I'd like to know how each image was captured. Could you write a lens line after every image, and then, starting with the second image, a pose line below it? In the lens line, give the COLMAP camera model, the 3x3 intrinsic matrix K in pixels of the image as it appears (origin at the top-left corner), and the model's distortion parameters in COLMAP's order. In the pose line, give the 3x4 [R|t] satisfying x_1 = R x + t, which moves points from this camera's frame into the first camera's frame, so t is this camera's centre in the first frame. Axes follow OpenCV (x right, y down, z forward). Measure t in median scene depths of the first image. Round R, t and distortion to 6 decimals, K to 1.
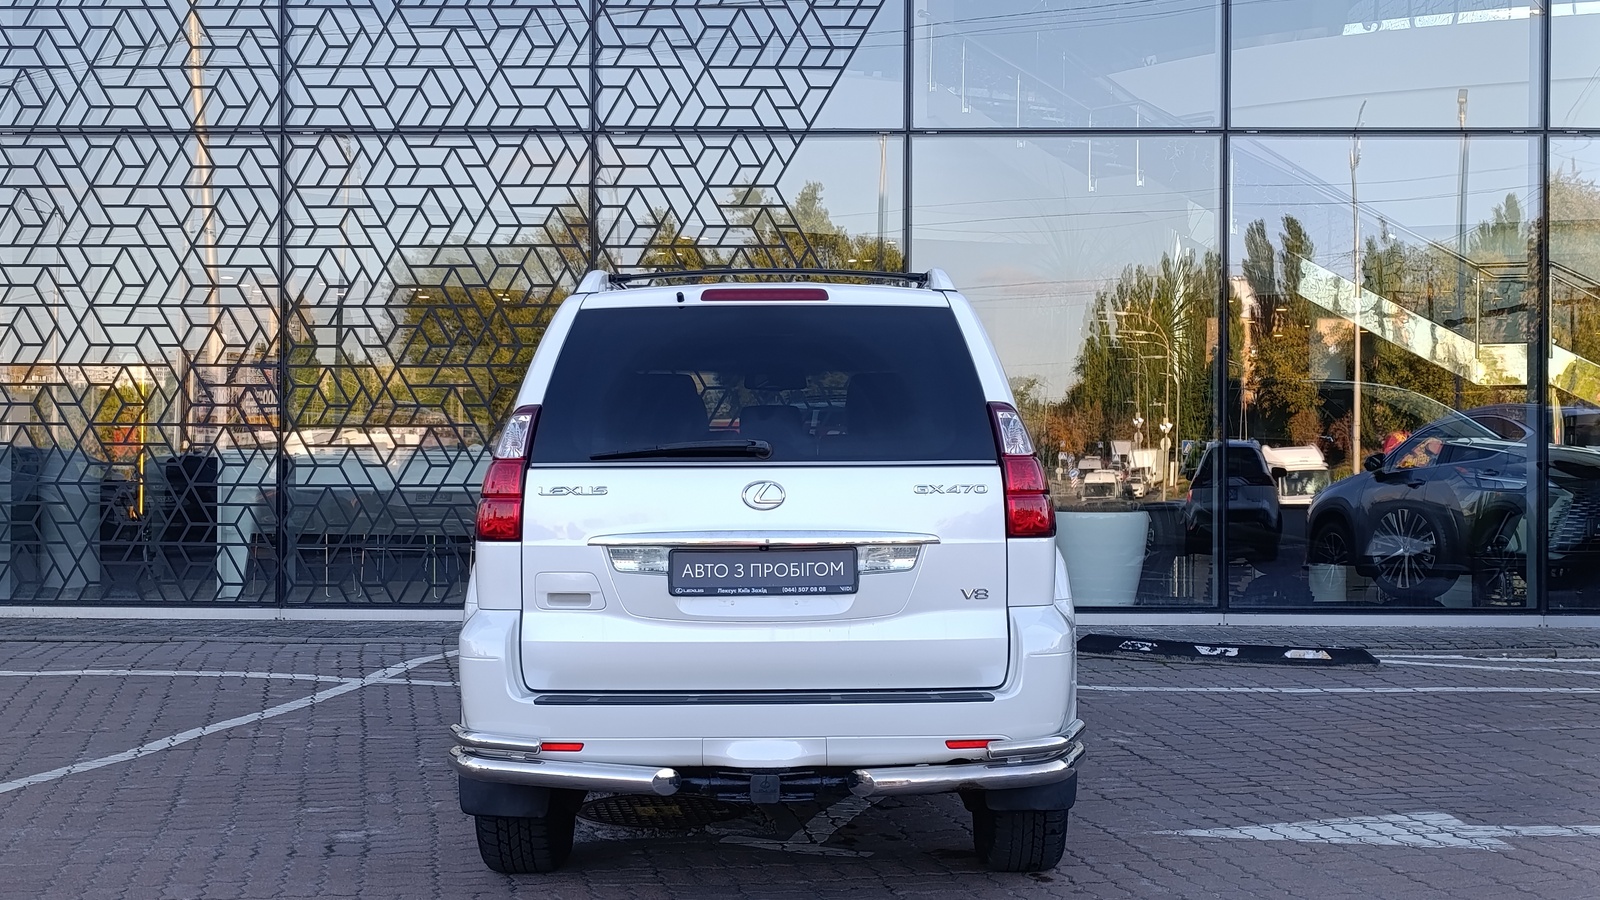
lens RADIAL K [[2221.1, 0, 792.5], [0, 2221.1, 464.7], [0, 0, 1]] dist [0.074529, 0.000000]
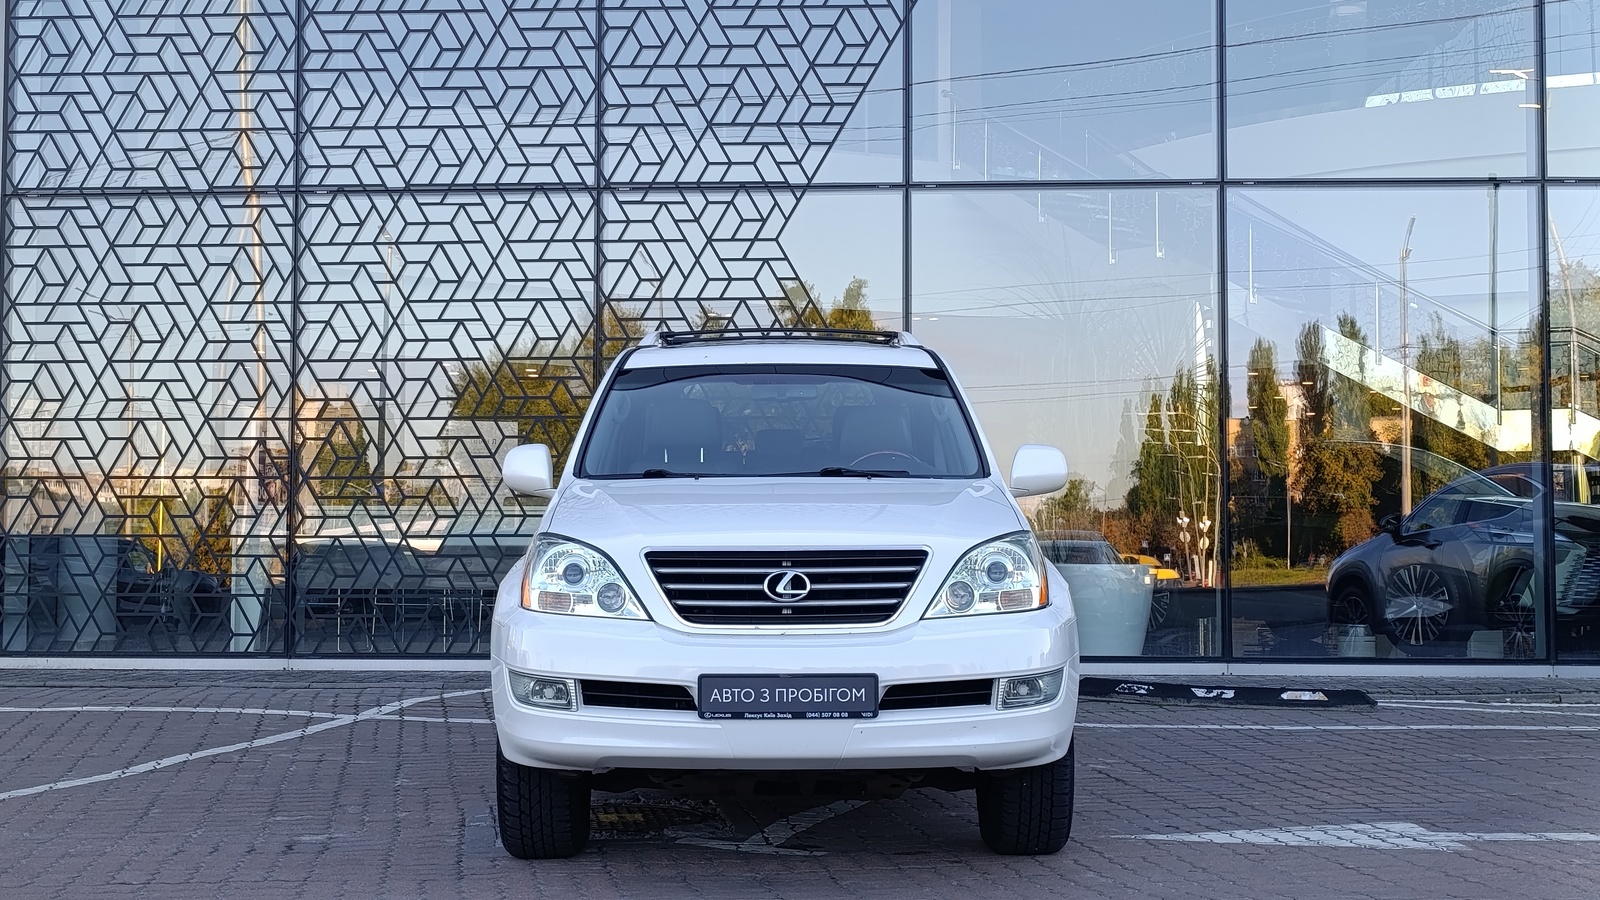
lens RADIAL K [[2221.1, 0, 772.6], [0, 2221.1, 435.2], [0, 0, 1]] dist [0.074529, 0.000000]
pose [[0.999386, -0.003035, -0.034896, 0.025327], [0.000890, 0.998118, -0.061311, 0.025810], [0.035016, 0.061242, 0.997509, -0.006301]]
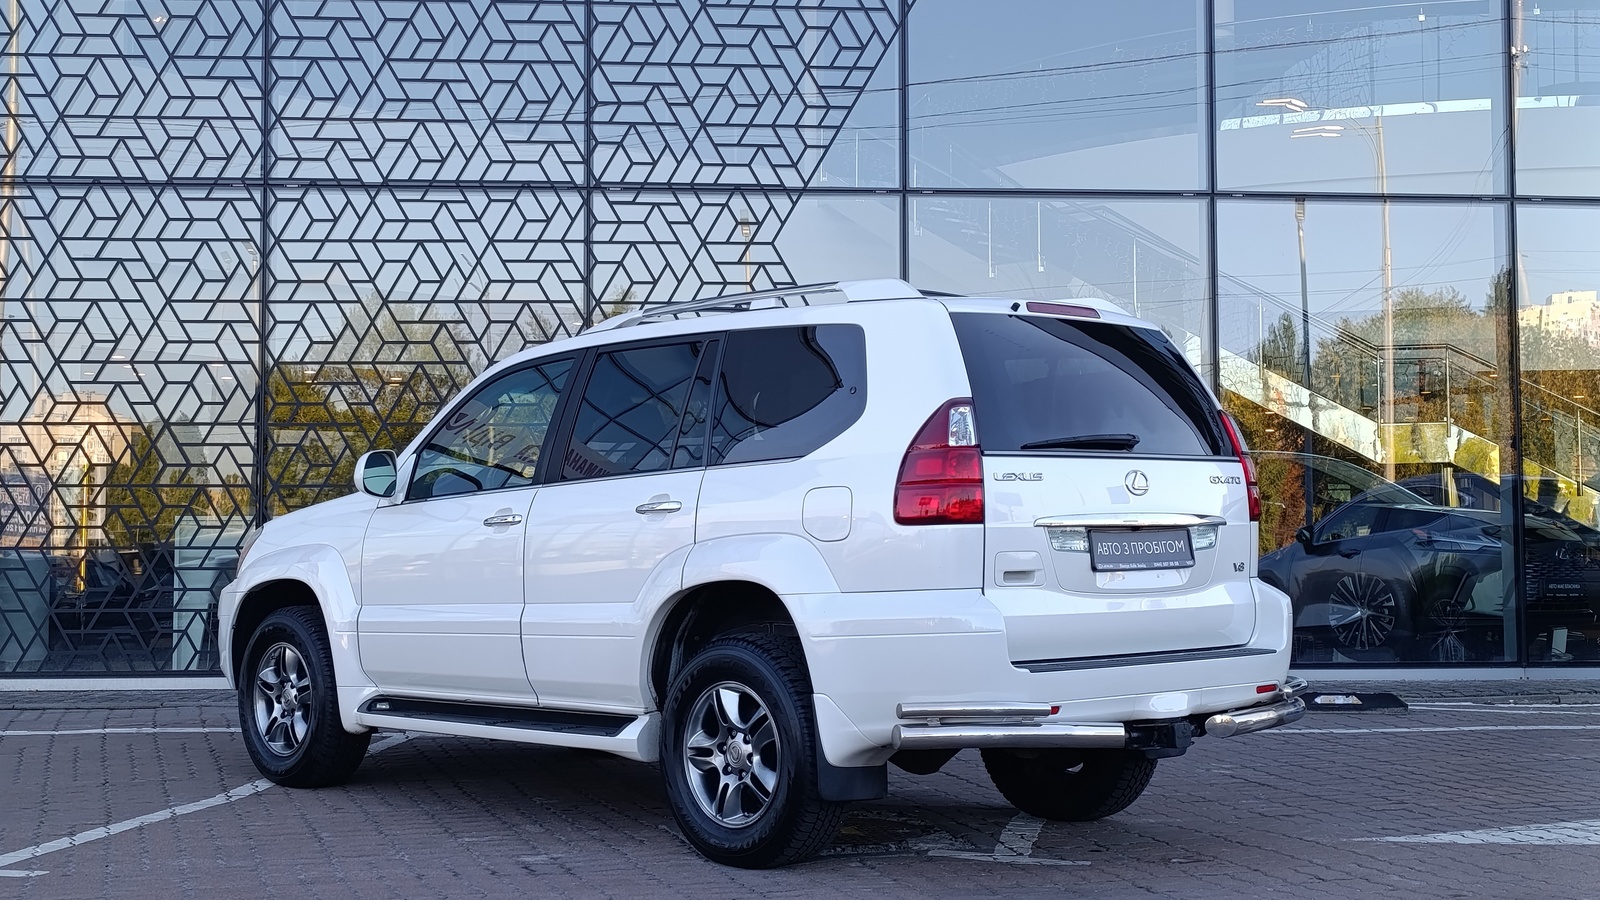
lens RADIAL K [[2221.1, 0, 790.4], [0, 2221.1, 441.7], [0, 0, 1]] dist [0.074529, 0.000000]
pose [[0.993405, -0.000651, 0.114658, -0.113471], [0.007473, 0.998226, -0.059076, 0.022306], [-0.114416, 0.059543, 0.991647, 0.015262]]
